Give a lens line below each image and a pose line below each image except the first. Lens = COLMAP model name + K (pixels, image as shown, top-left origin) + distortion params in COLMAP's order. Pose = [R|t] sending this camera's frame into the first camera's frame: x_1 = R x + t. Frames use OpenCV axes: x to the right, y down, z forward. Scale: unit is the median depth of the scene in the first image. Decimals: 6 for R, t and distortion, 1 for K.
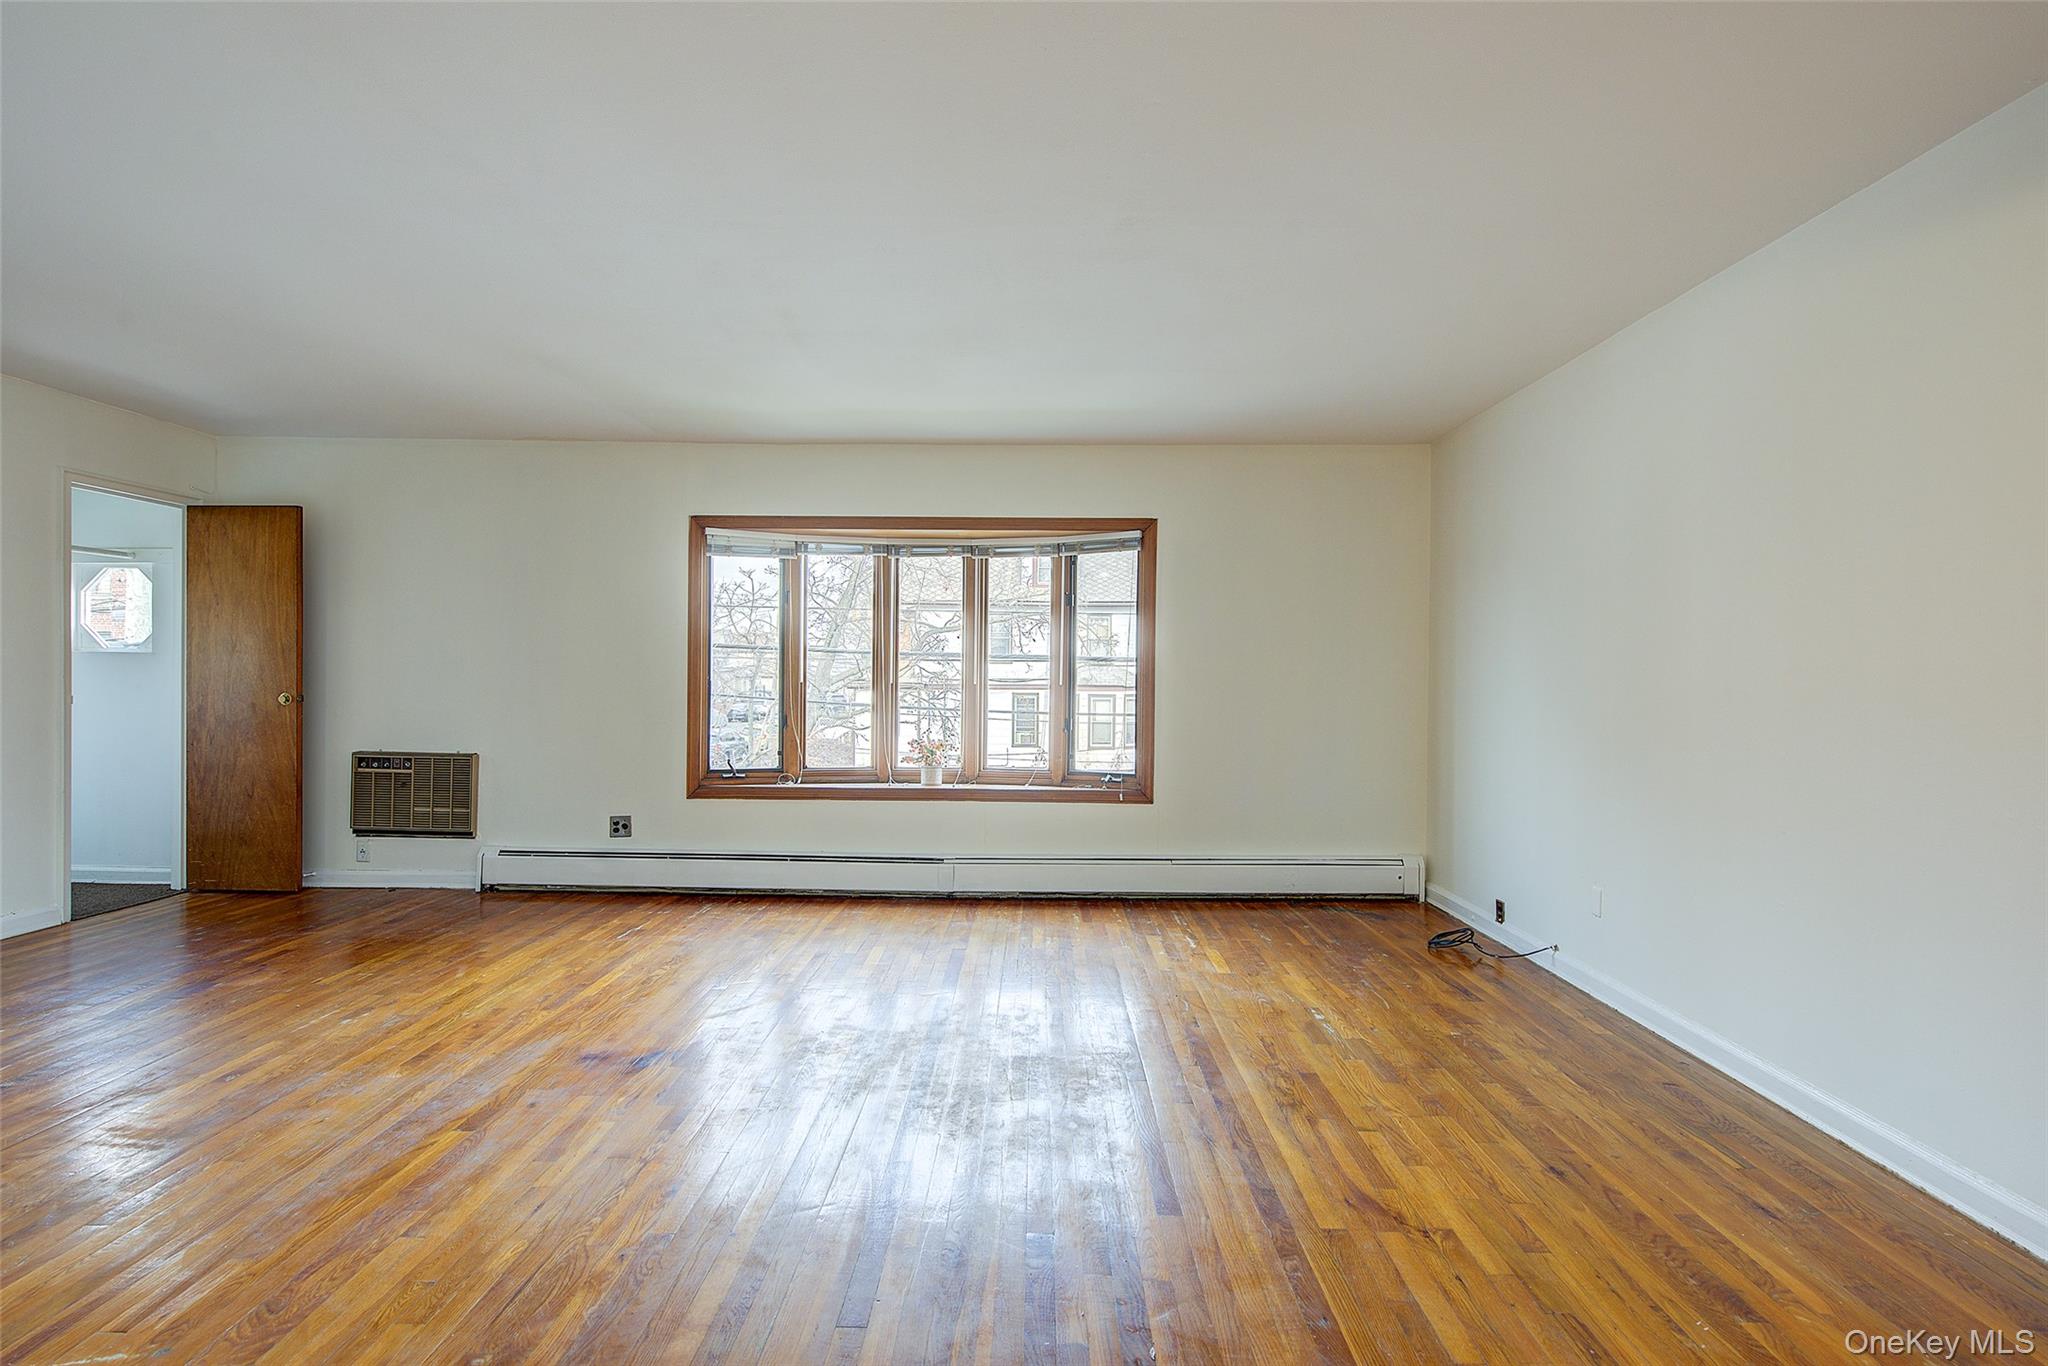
lens RADIAL K [[922.7, 0, 1024.0], [0, 922.7, 683.0], [0, 0, 1]] dist [0.001132, 0.000057]
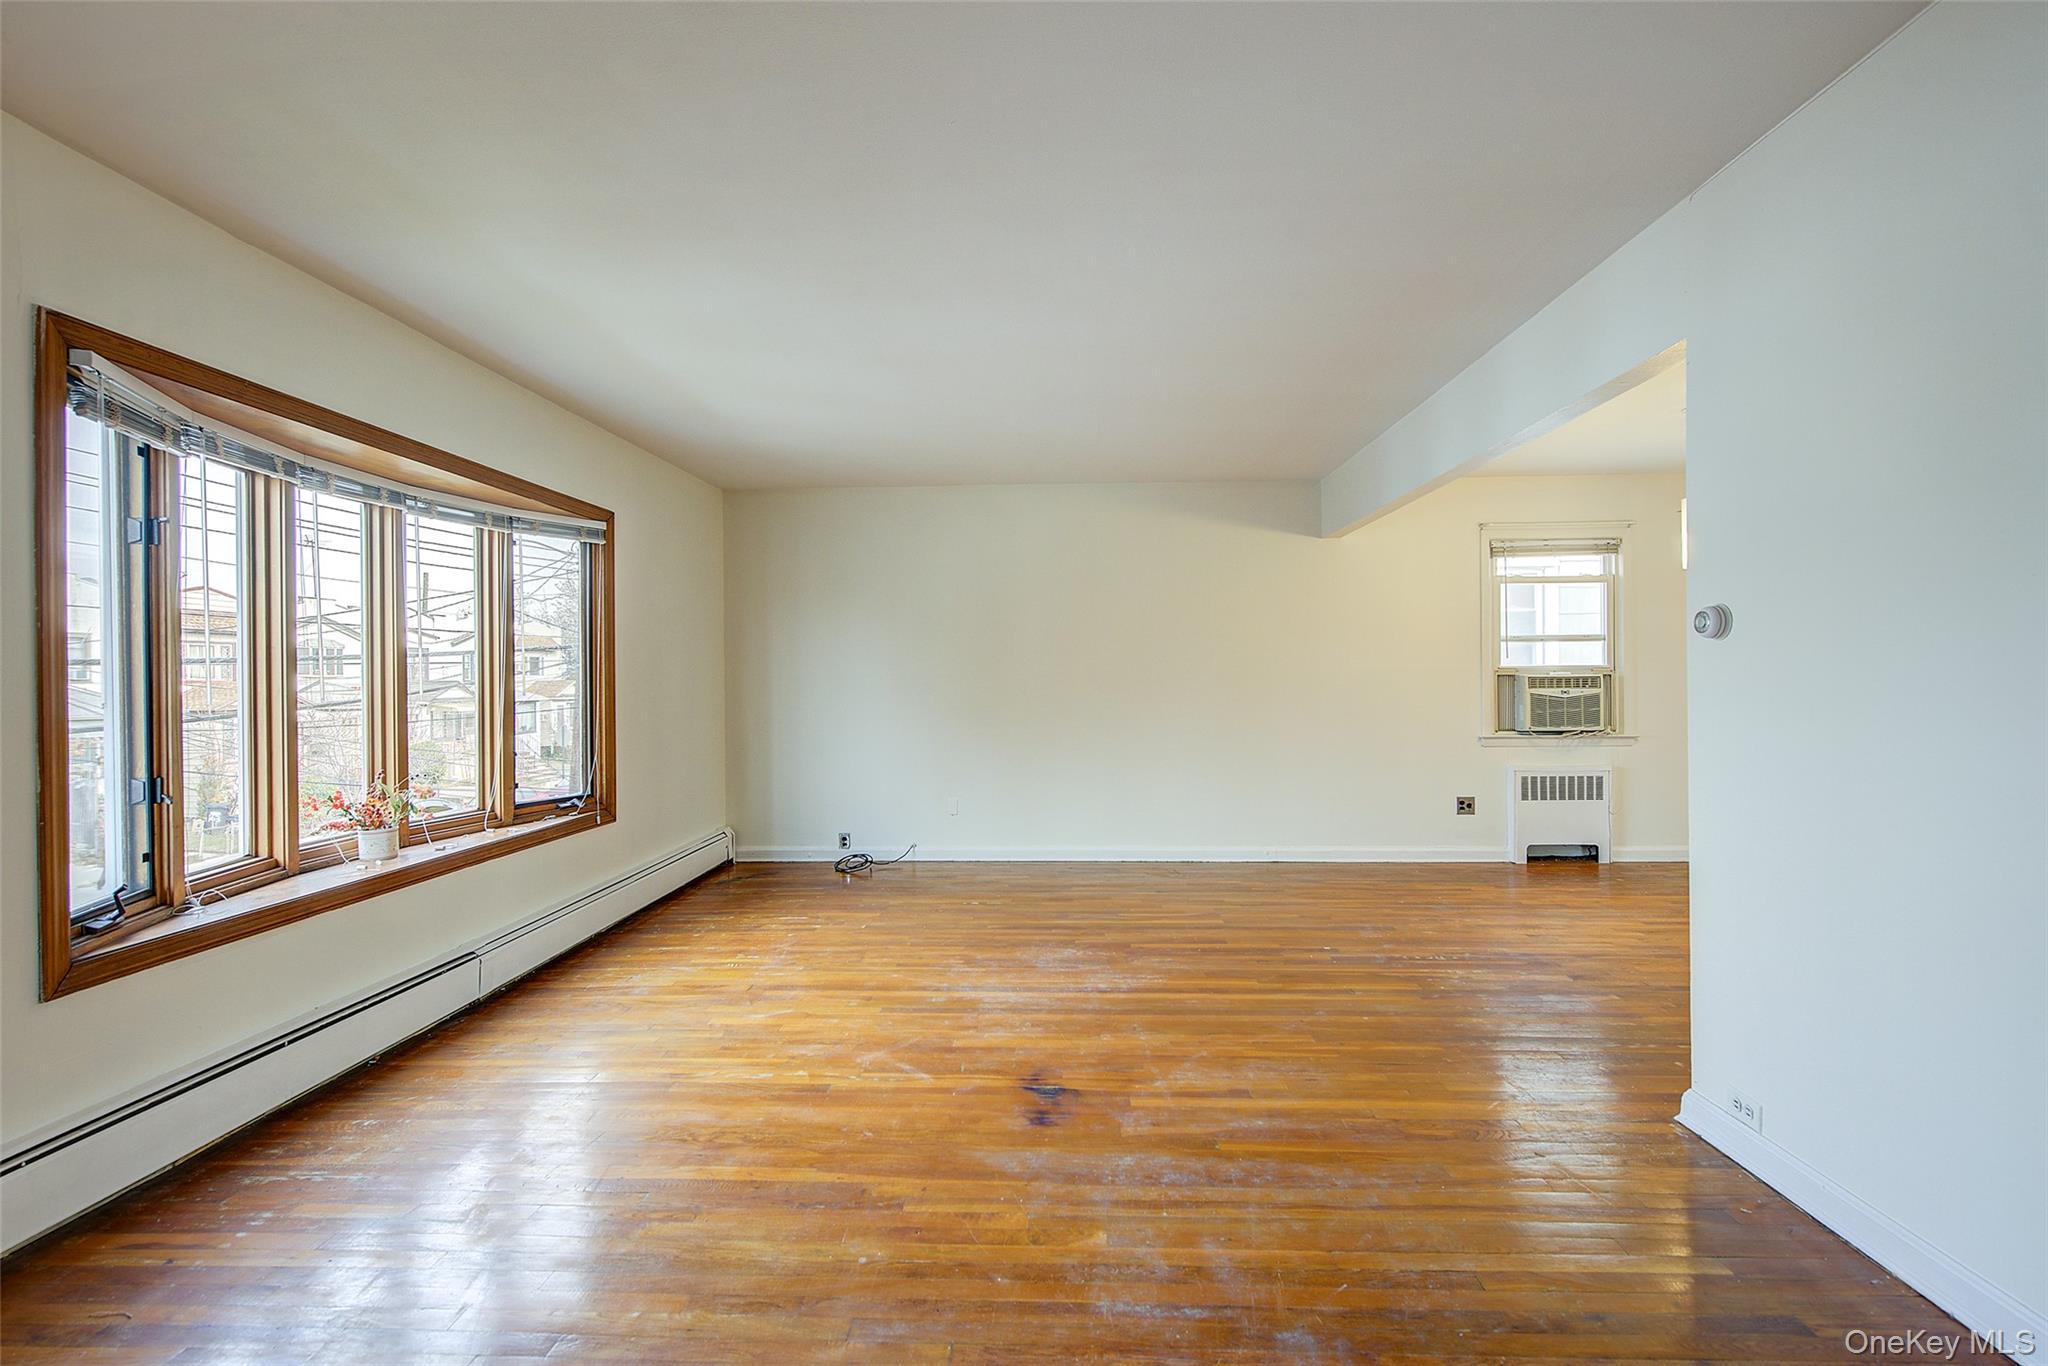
lens RADIAL K [[922.7, 0, 1024.0], [0, 922.7, 683.0], [0, 0, 1]] dist [0.001132, 0.000057]
pose [[0.029346, -0.014127, 0.999469, -1.089853], [0.019420, 0.999719, 0.013560, -0.017339], [-0.999381, 0.019012, 0.029612, 0.798961]]
